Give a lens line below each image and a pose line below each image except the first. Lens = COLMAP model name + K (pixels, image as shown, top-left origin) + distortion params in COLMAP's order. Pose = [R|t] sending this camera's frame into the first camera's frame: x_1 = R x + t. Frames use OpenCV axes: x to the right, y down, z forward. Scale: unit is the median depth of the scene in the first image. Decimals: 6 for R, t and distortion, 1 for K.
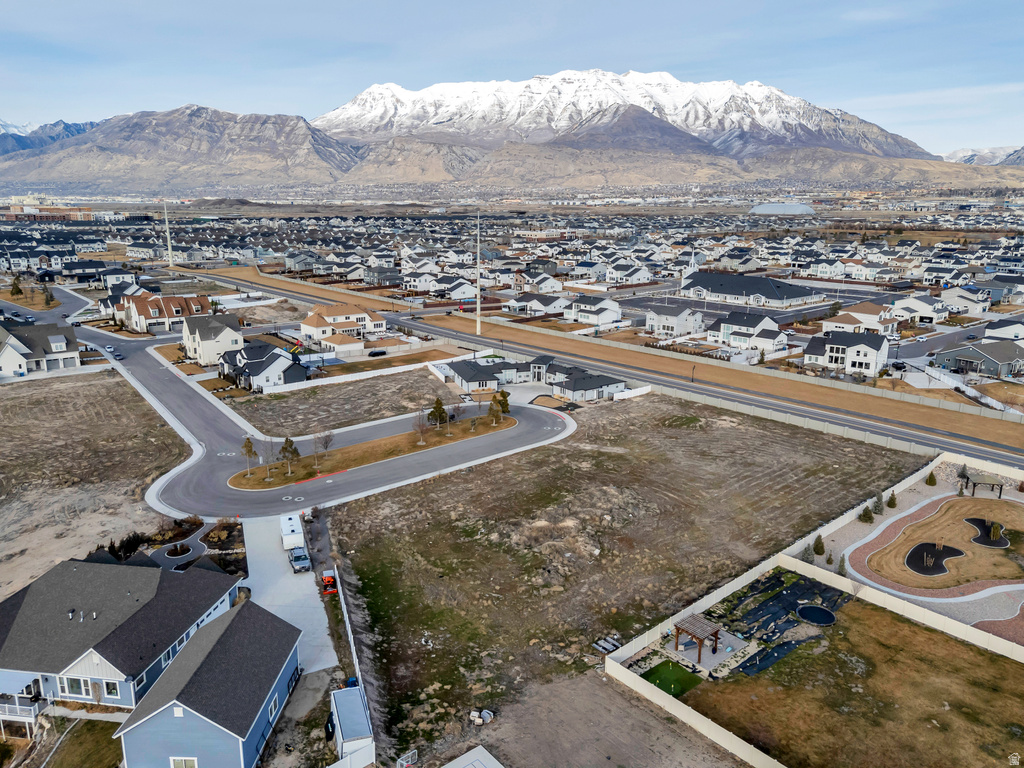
lens RADIAL K [[747.9, 0, 510.6], [0, 747.9, 378.9], [0, 0, 1]] dist [0.091599, -0.093487]
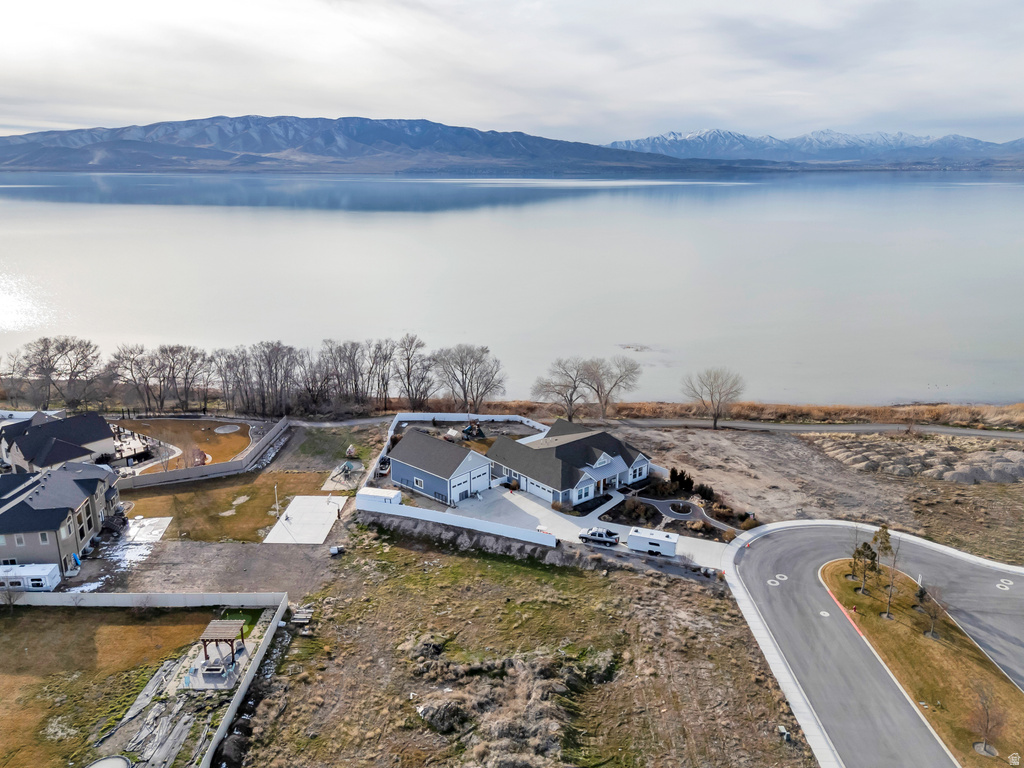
lens RADIAL K [[747.9, 0, 510.6], [0, 747.9, 378.9], [0, 0, 1]] dist [0.091599, -0.093487]
pose [[-0.652889, 0.199129, -0.730811, 0.314226], [-0.181069, 0.895822, 0.405854, -0.218048], [0.735493, 0.397305, -0.548816, 0.796387]]
